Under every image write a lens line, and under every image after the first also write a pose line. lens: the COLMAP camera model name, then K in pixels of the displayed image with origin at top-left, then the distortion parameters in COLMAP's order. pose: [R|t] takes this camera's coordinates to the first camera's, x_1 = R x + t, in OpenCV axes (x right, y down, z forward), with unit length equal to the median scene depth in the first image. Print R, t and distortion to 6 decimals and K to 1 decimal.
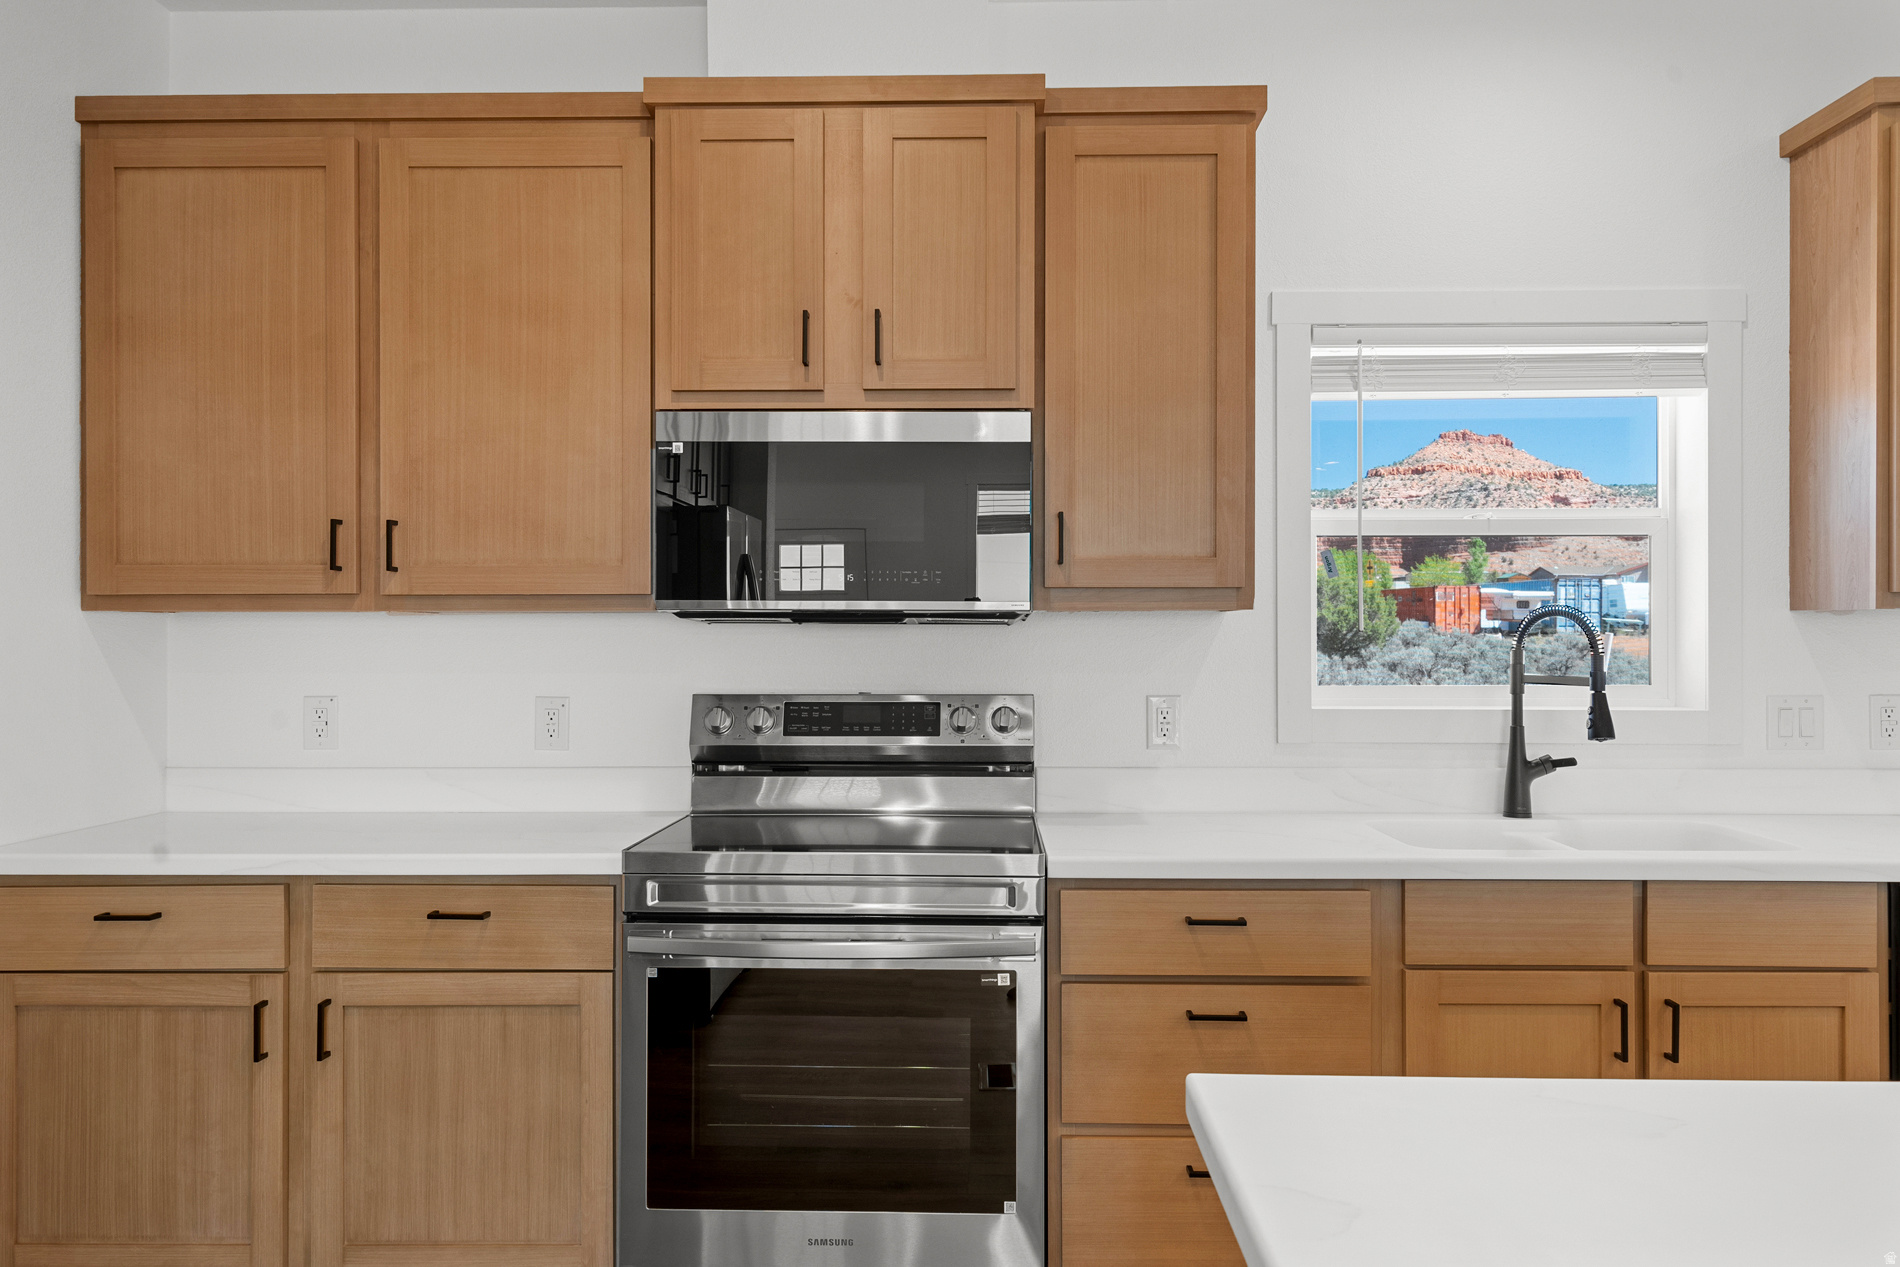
lens RADIAL K [[1390.6, 0, 950.0], [0, 1390.6, 633.5], [0, 0, 1]] dist [0.007301, -0.000976]
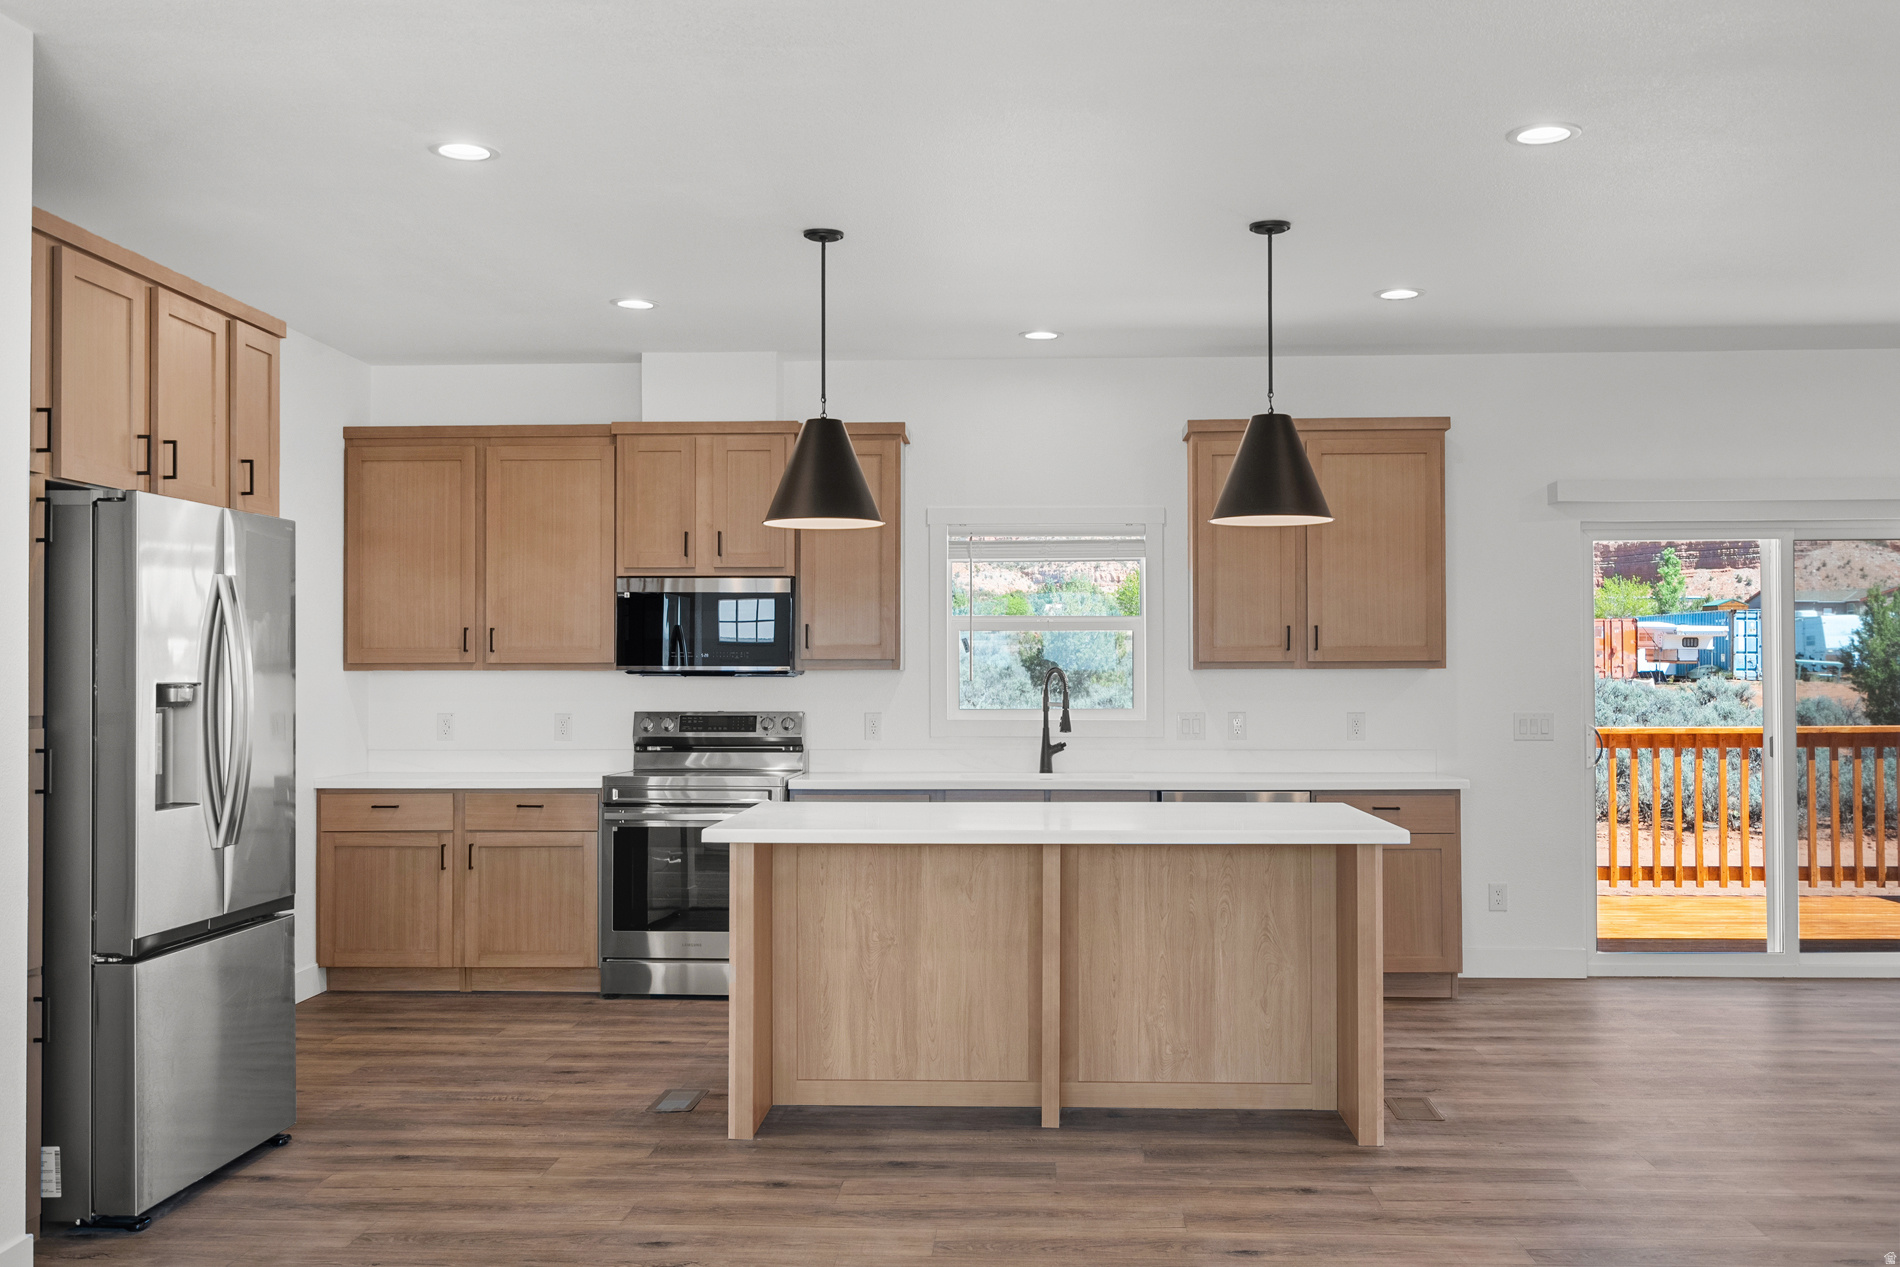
lens RADIAL K [[1847.7, 0, 948.2], [0, 1847.7, 657.2], [0, 0, 1]] dist [0.006952, 0.005052]
pose [[0.999654, -0.000621, -0.026300, 0.359930], [0.000319, 0.999934, -0.011489, -0.004538], [0.026305, 0.011477, 0.999588, -1.764064]]
